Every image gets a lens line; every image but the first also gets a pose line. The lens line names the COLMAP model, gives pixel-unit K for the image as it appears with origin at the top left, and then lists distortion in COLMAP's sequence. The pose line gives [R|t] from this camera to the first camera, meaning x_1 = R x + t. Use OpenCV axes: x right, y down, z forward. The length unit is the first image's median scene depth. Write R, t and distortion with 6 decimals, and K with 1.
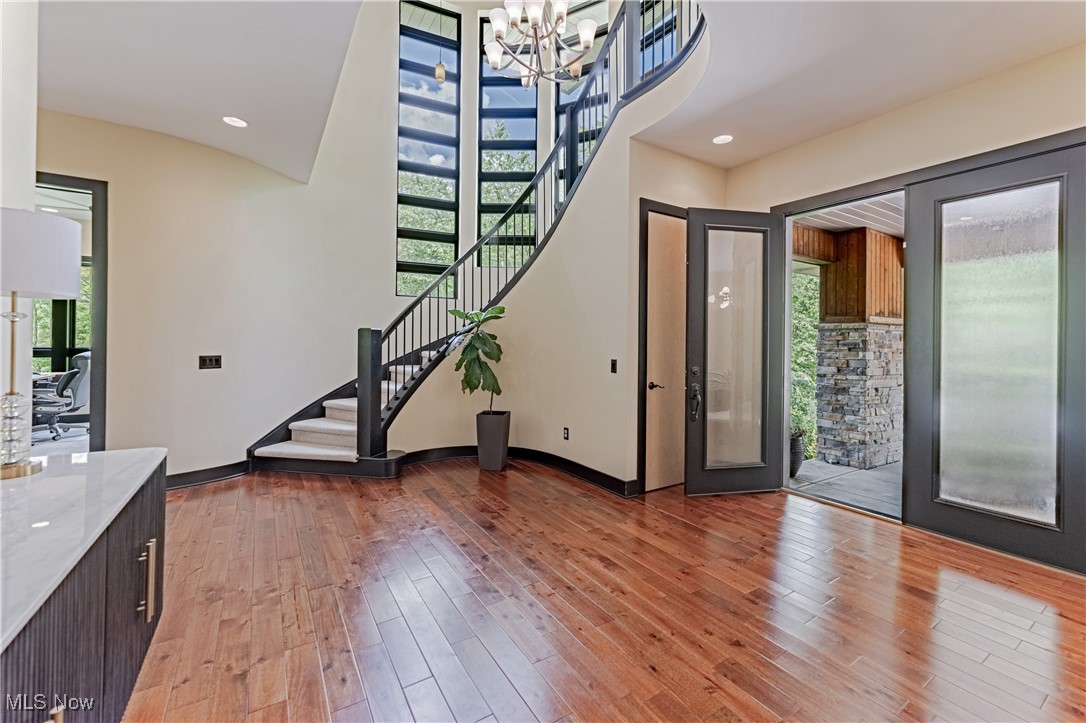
lens RADIAL K [[446.6, 0, 543.1], [0, 446.6, 344.0], [0, 0, 1]] dist [0.001317, 0.000117]
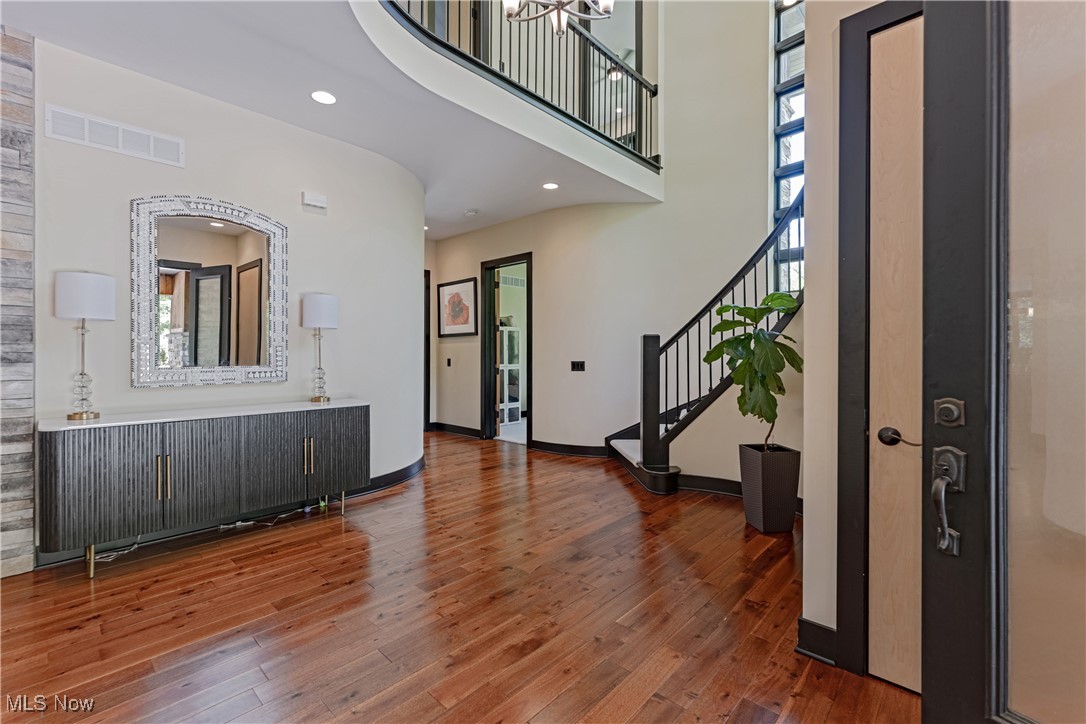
lens RADIAL K [[460.4, 0, 543.0], [0, 460.4, 362.0], [0, 0, 1]] dist [0.000860, 0.000090]
pose [[0.251258, 0.006461, -0.967898, 0.583272], [-0.003351, 0.999978, 0.005805, 0.021108], [0.967914, 0.001785, 0.251274, 0.572942]]
